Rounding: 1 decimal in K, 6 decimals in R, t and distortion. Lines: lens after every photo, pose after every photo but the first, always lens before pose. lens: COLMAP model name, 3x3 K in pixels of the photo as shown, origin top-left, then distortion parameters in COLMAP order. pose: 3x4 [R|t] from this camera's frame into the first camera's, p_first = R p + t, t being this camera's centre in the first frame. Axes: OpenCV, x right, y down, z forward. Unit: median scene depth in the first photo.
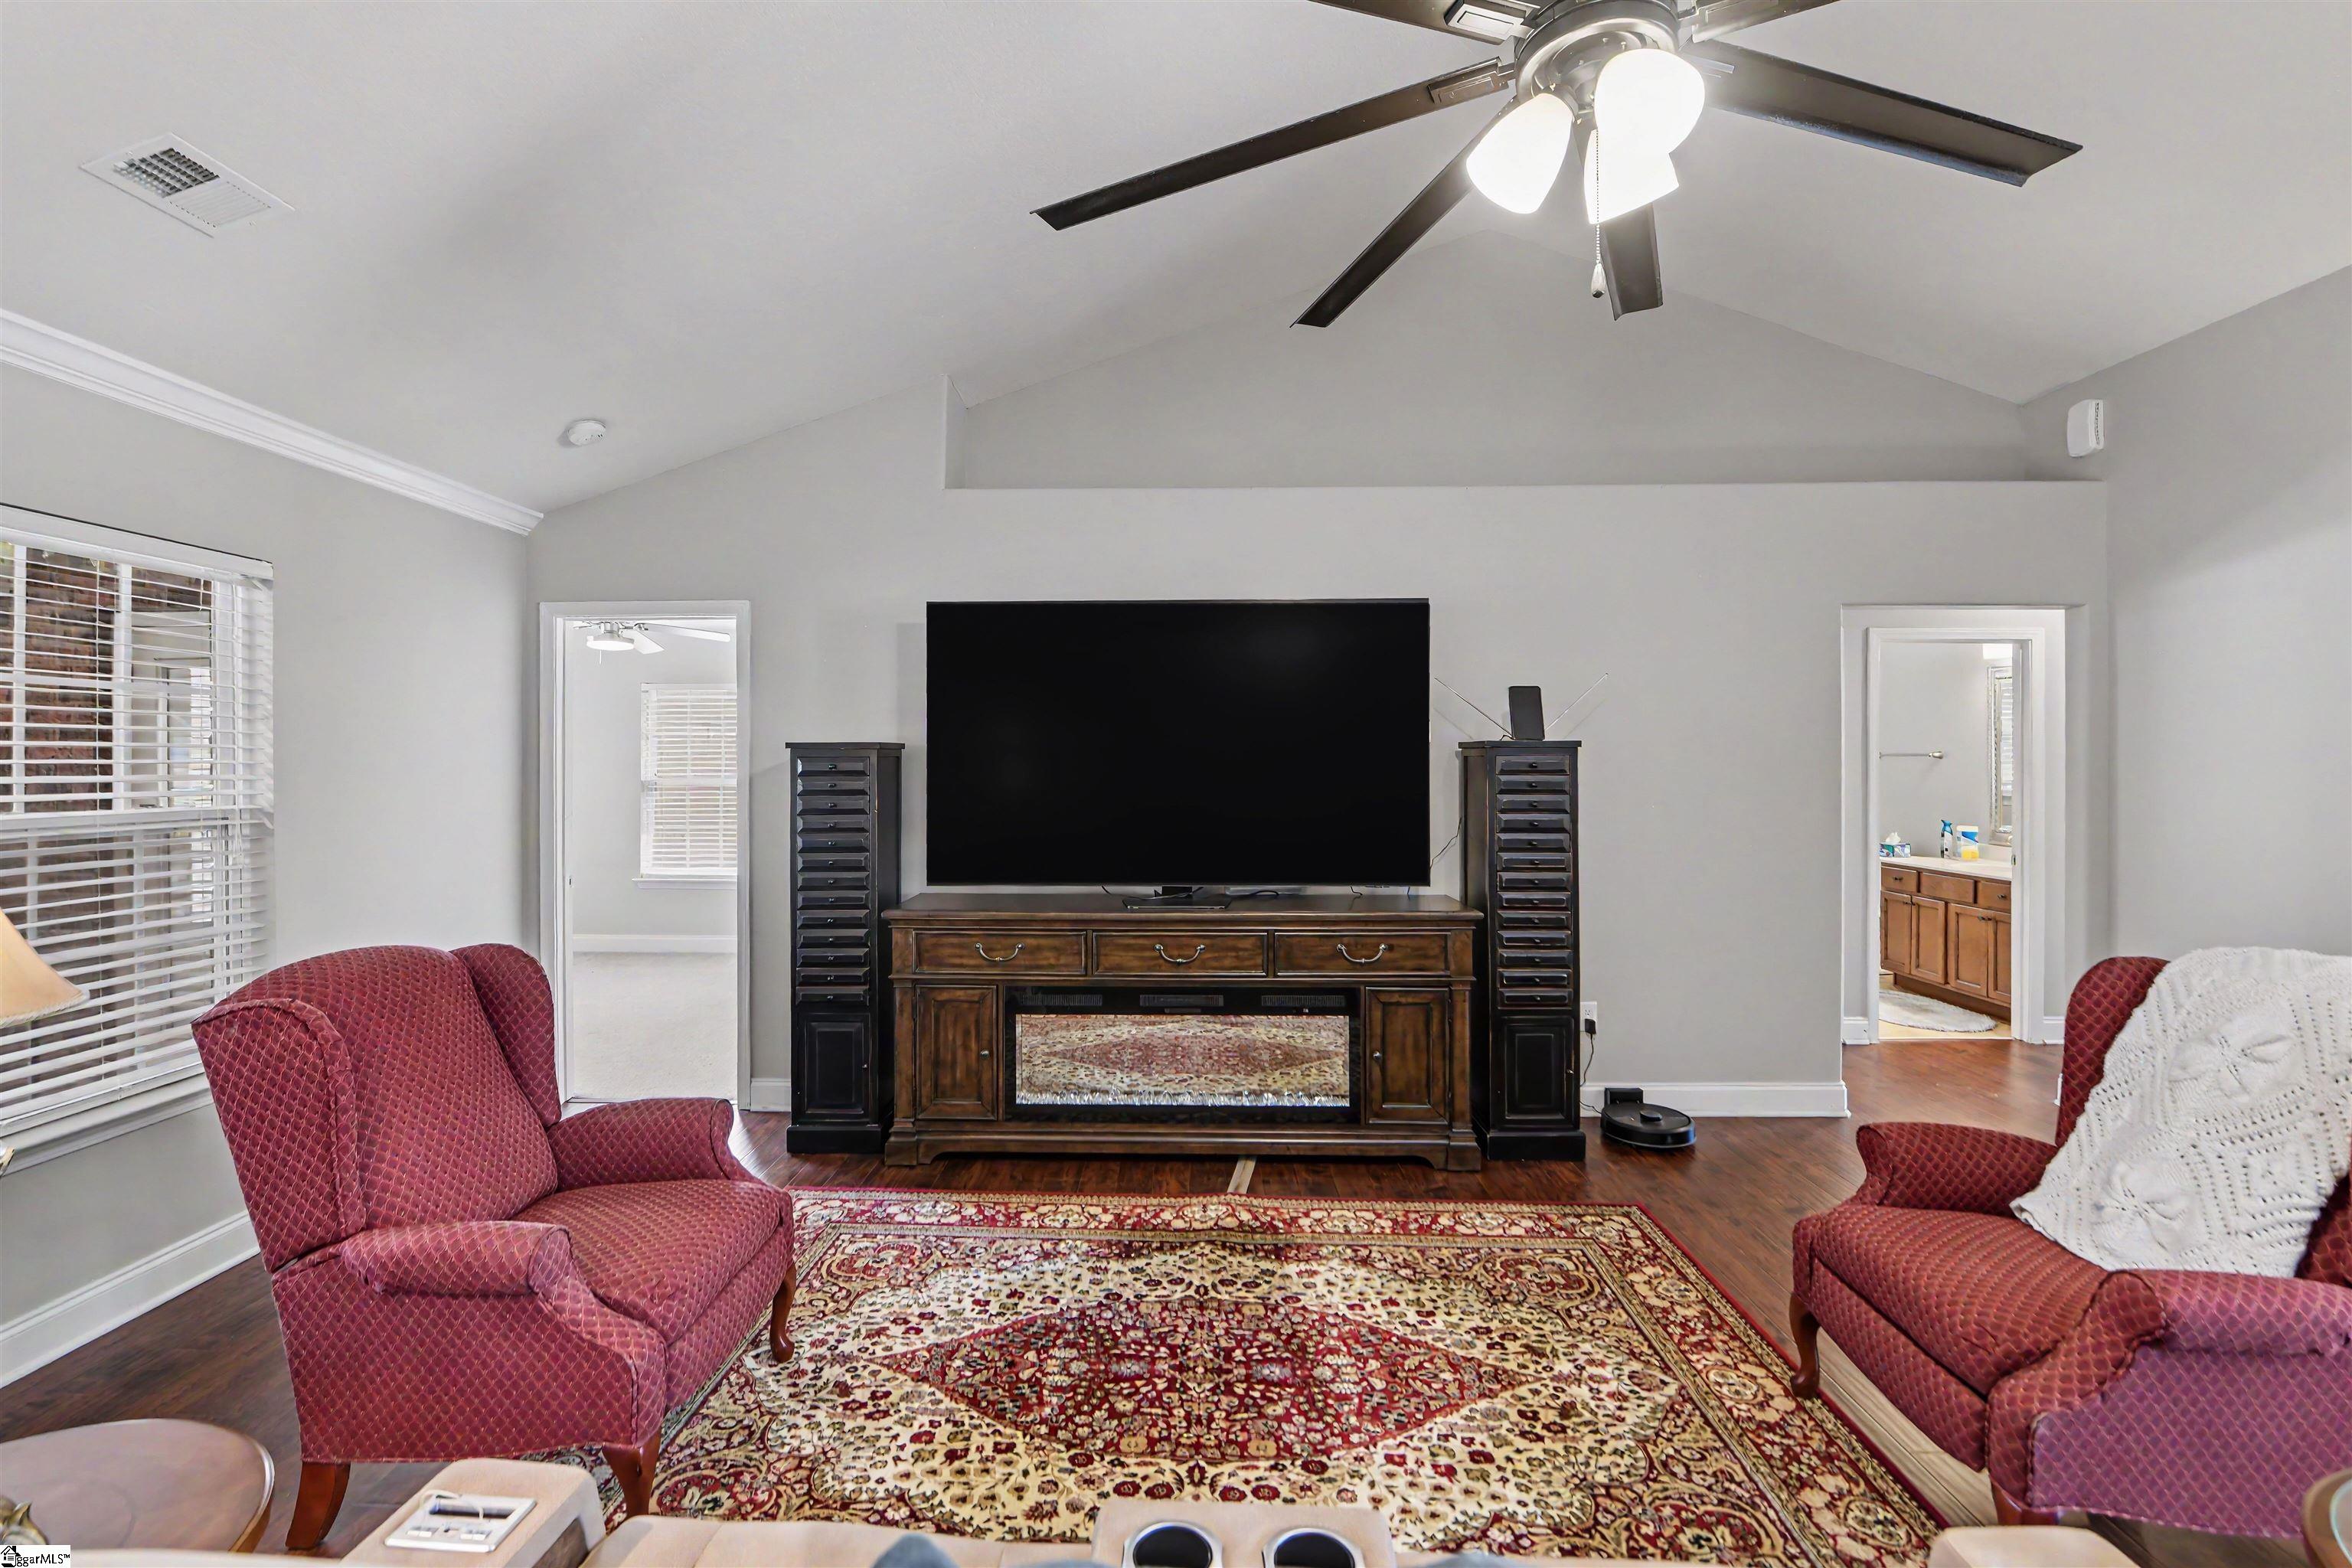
lens RADIAL K [[1020.3, 0, 1179.3], [0, 1020.3, 767.4], [0, 0, 1]] dist [-0.017318, -0.000551]
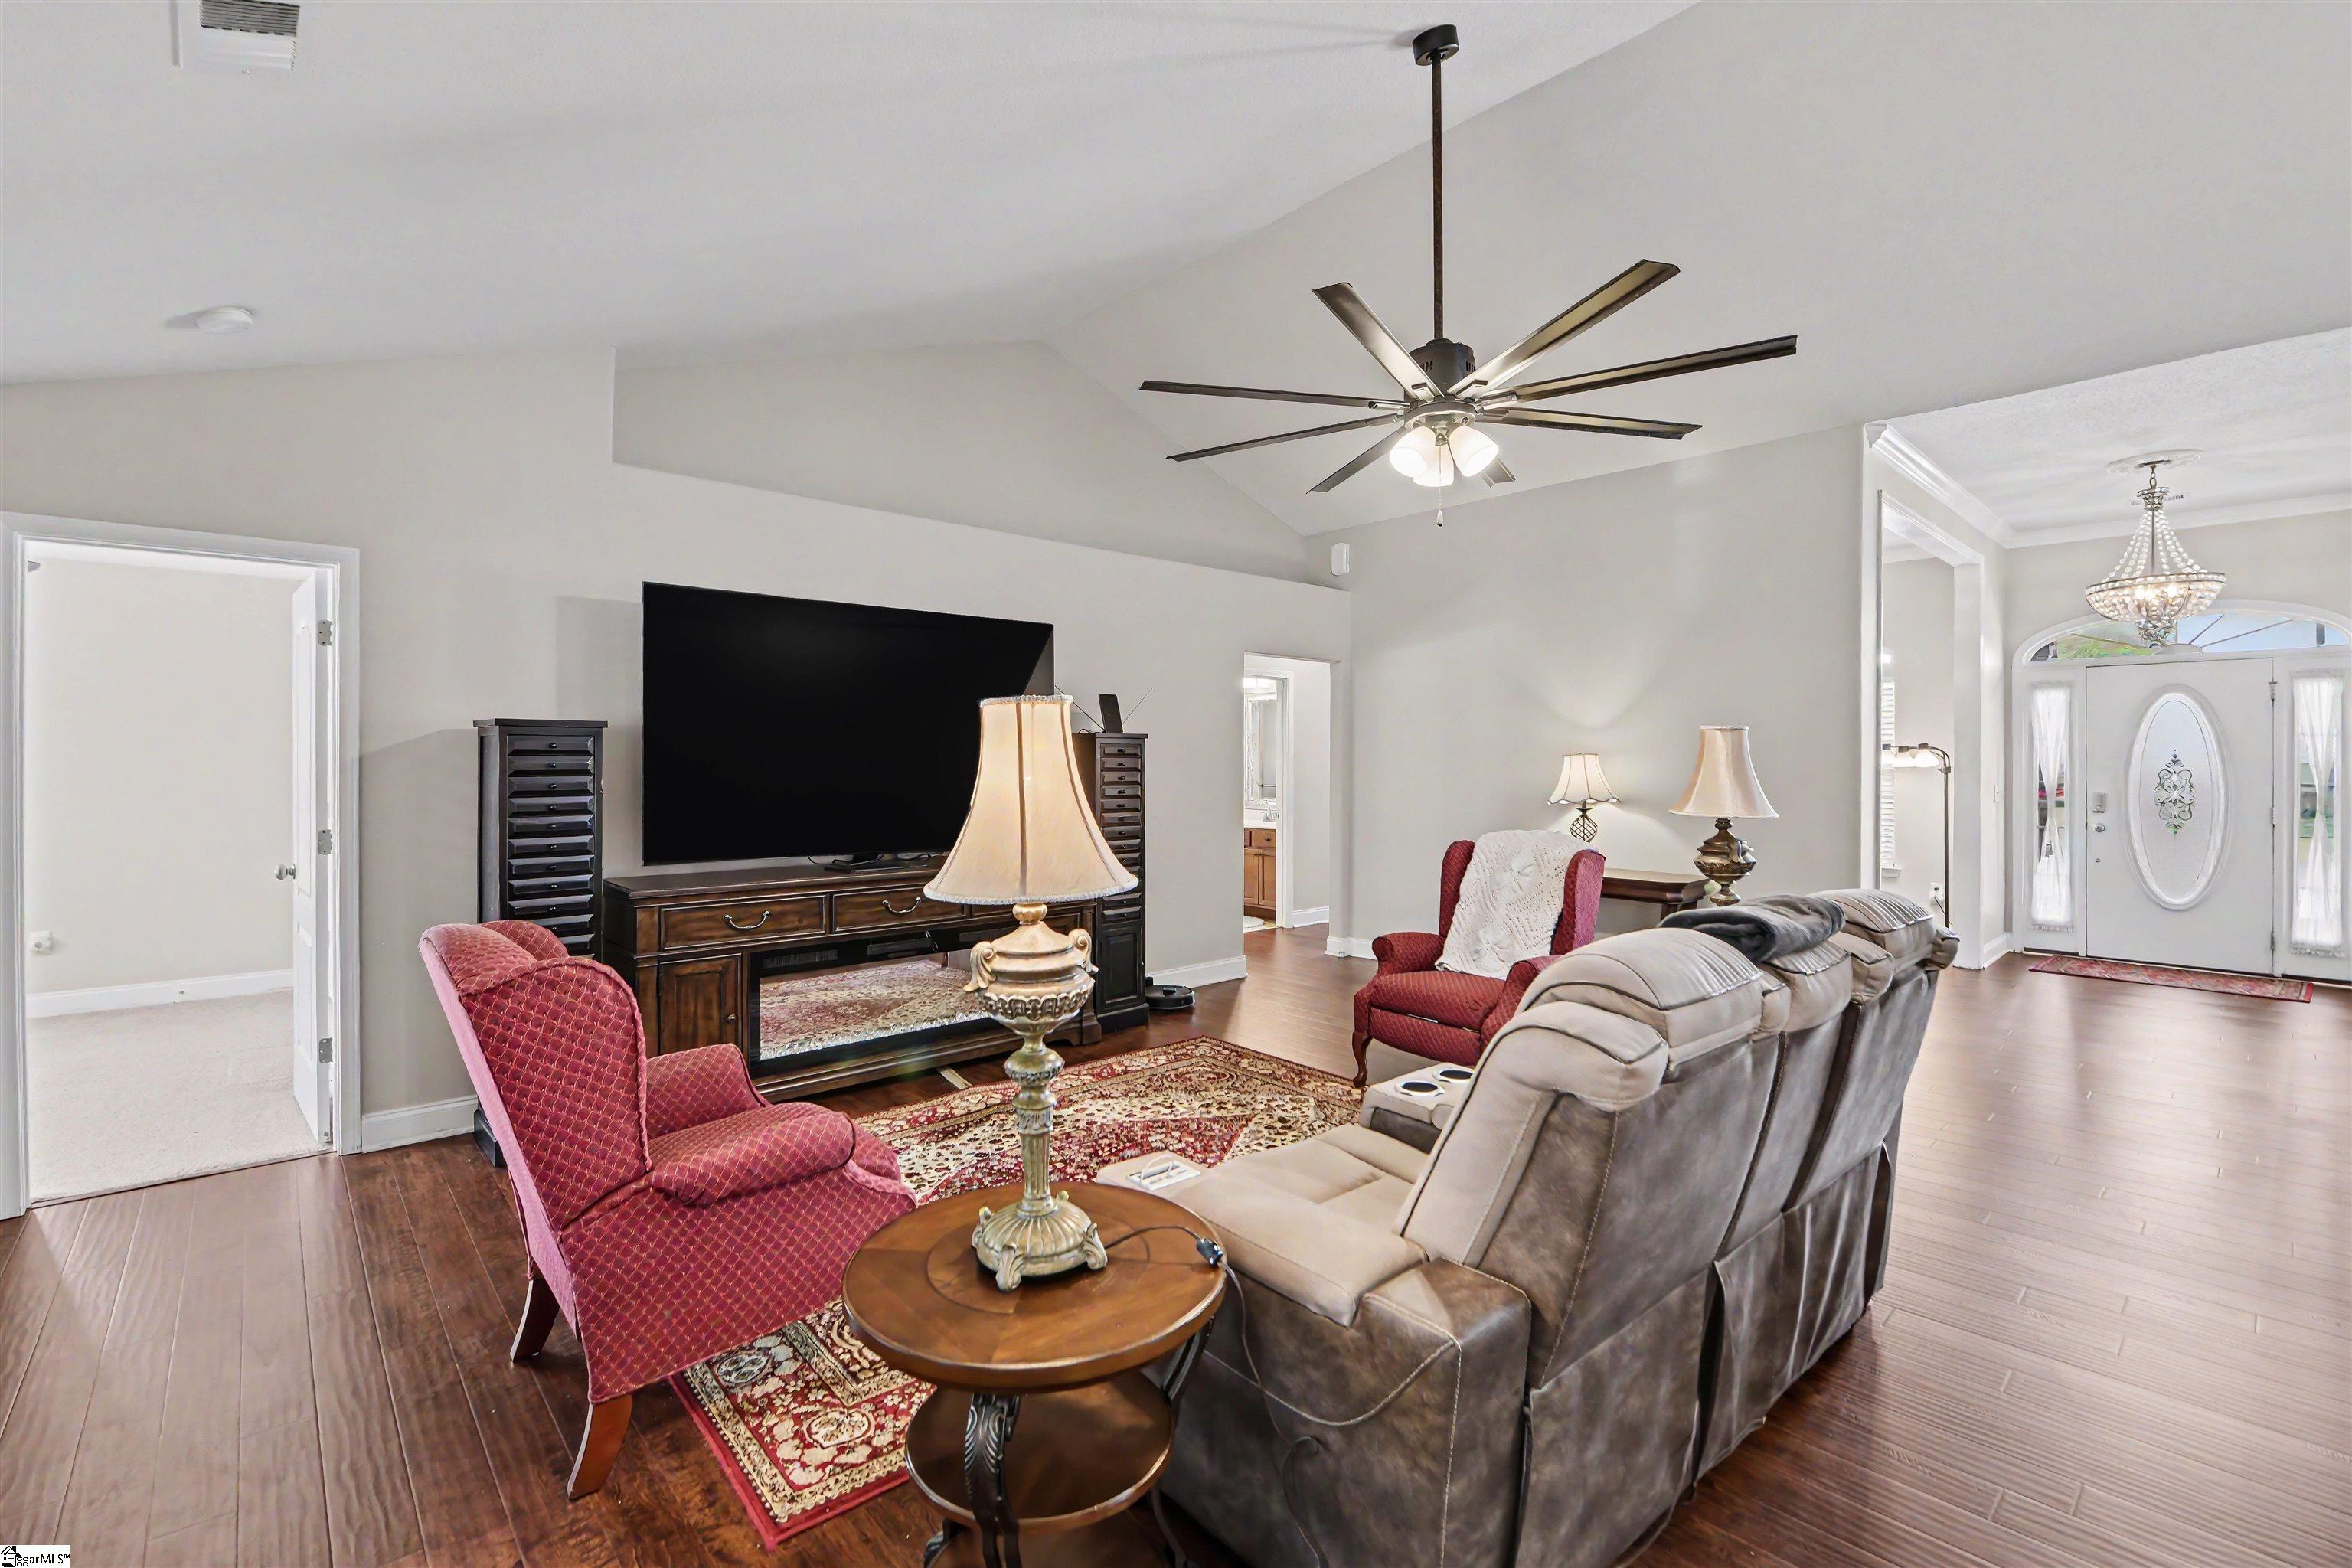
lens RADIAL K [[1020.3, 0, 1173.4], [0, 1020.3, 773.4], [0, 0, 1]] dist [-0.017318, -0.000551]
pose [[0.725056, -0.004842, 0.688673, -0.663268], [0.000333, 0.999978, 0.006680, 0.022461], [-0.688690, -0.004614, 0.725041, -0.090935]]
